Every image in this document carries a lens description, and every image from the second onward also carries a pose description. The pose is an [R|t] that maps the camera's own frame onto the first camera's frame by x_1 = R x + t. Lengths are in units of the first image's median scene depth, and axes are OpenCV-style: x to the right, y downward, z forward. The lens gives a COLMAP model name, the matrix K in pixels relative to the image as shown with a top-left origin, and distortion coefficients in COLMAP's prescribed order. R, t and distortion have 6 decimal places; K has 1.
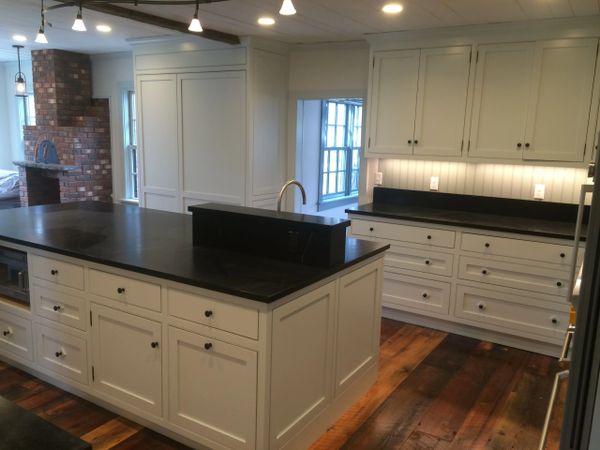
lens RADIAL K [[509.7, 0, 297.7], [0, 509.7, 226.5], [0, 0, 1]] dist [0.046126, -0.040753]
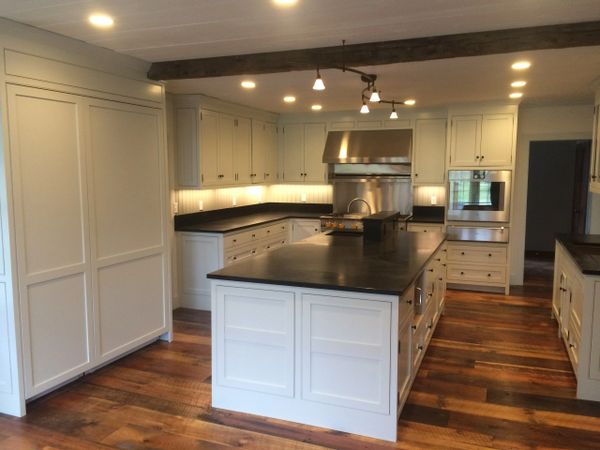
lens RADIAL K [[509.7, 0, 295.7], [0, 509.7, 226.1], [0, 0, 1]] dist [0.046126, -0.040753]
pose [[-0.180204, -0.138755, 0.973793, -1.193981], [0.170739, 0.970559, 0.169890, -0.233794], [-0.968697, 0.196880, -0.151208, 1.028944]]
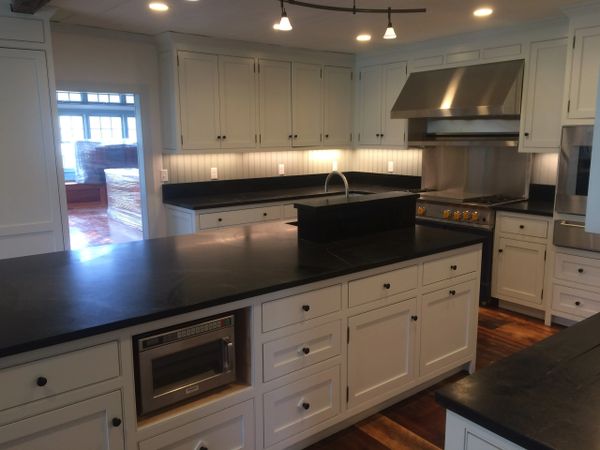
lens RADIAL K [[509.7, 0, 298.2], [0, 509.7, 224.7], [0, 0, 1]] dist [0.046126, -0.040753]
pose [[0.340350, -0.196842, 0.919465, -0.781175], [0.184936, 0.972757, 0.139795, -0.102904], [-0.921933, 0.122463, 0.367481, 0.447741]]
